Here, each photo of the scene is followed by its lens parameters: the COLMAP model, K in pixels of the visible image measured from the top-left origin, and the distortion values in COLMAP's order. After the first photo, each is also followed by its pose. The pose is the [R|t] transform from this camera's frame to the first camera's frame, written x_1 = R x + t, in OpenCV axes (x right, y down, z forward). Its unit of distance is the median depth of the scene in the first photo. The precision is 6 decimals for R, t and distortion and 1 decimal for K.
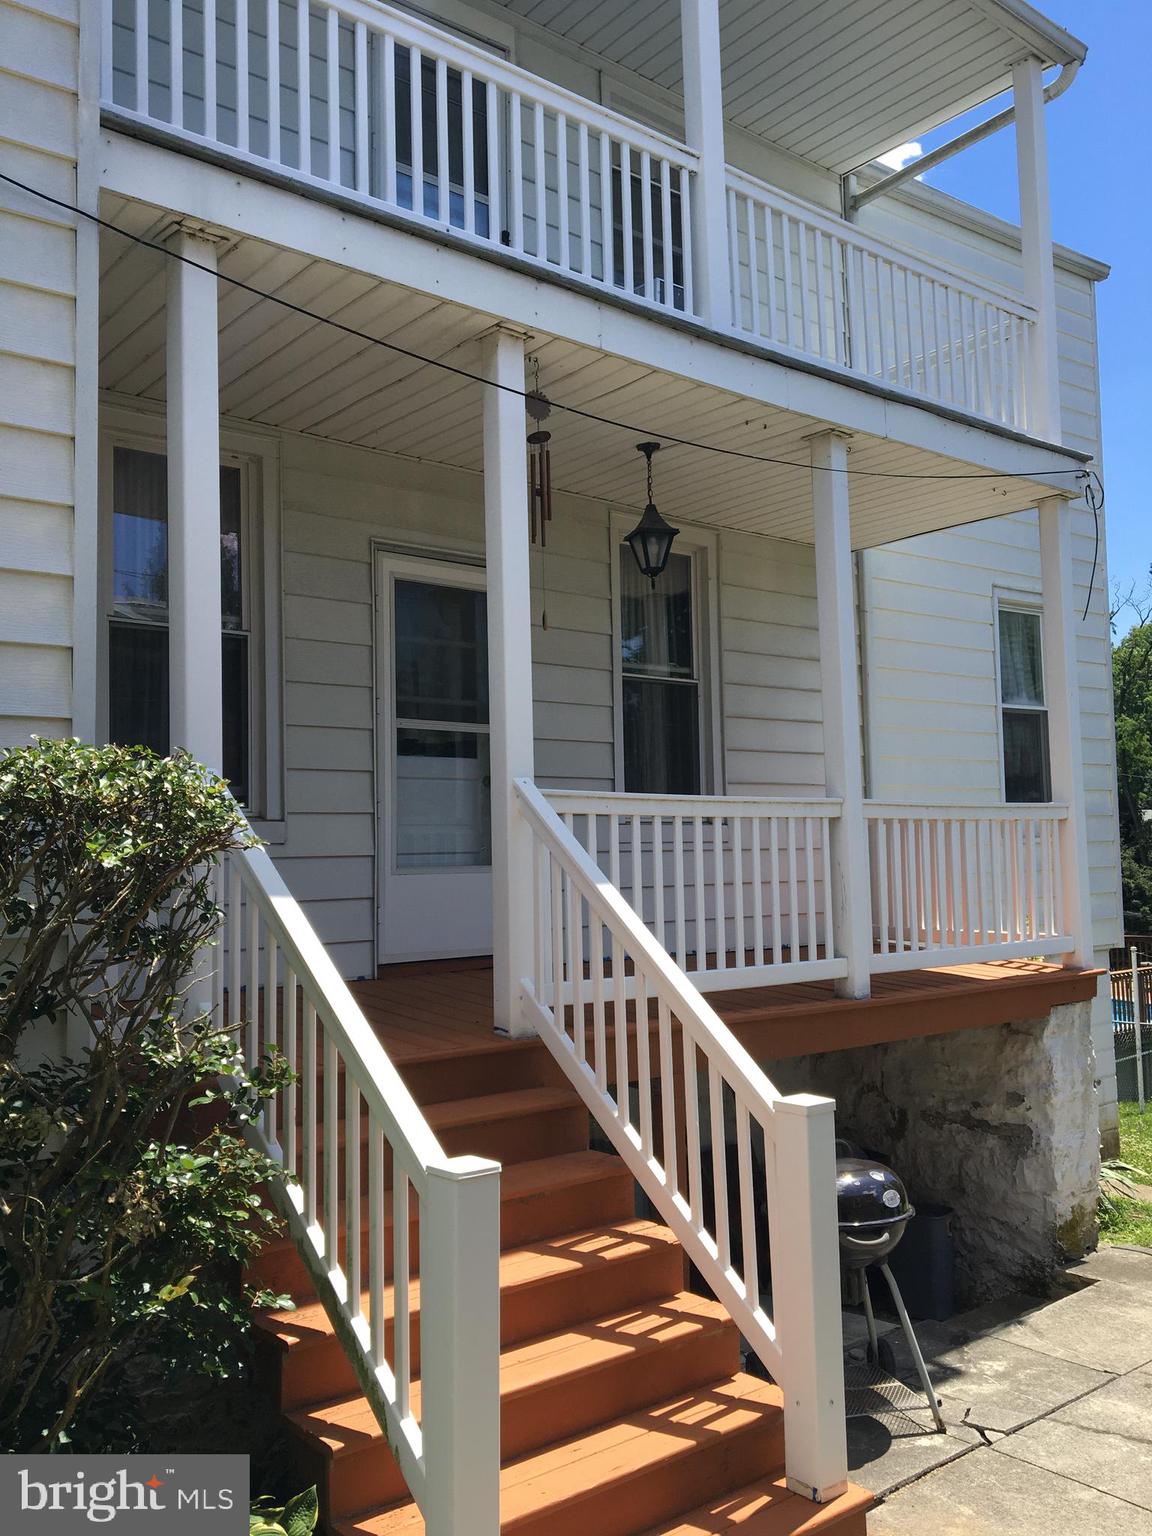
lens RADIAL K [[1300.3, 0, 581.2], [0, 1300.3, 756.8], [0, 0, 1]] dist [0.089481, -0.128049]
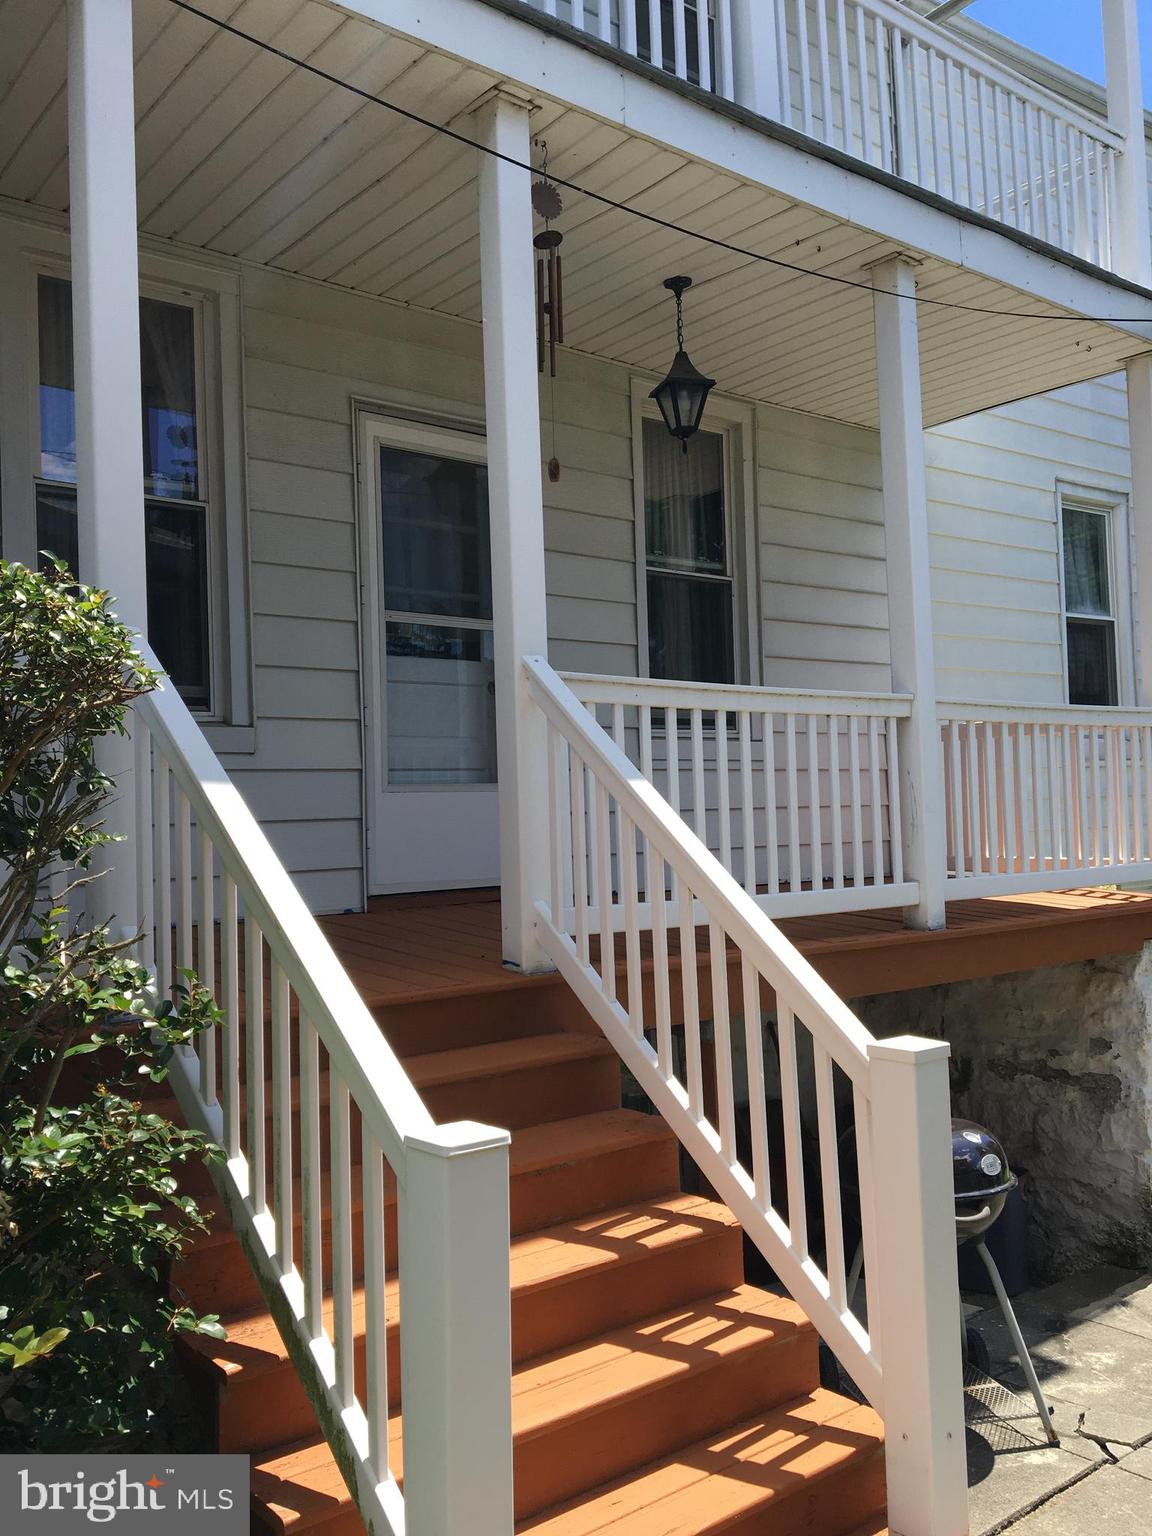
lens RADIAL K [[1300.3, 0, 581.2], [0, 1300.3, 756.8], [0, 0, 1]] dist [0.089481, -0.128049]
pose [[0.999913, -0.010080, -0.008478, -0.008887], [0.010346, 0.999435, 0.031969, 0.051524], [0.008151, -0.032054, 0.999453, 0.180708]]
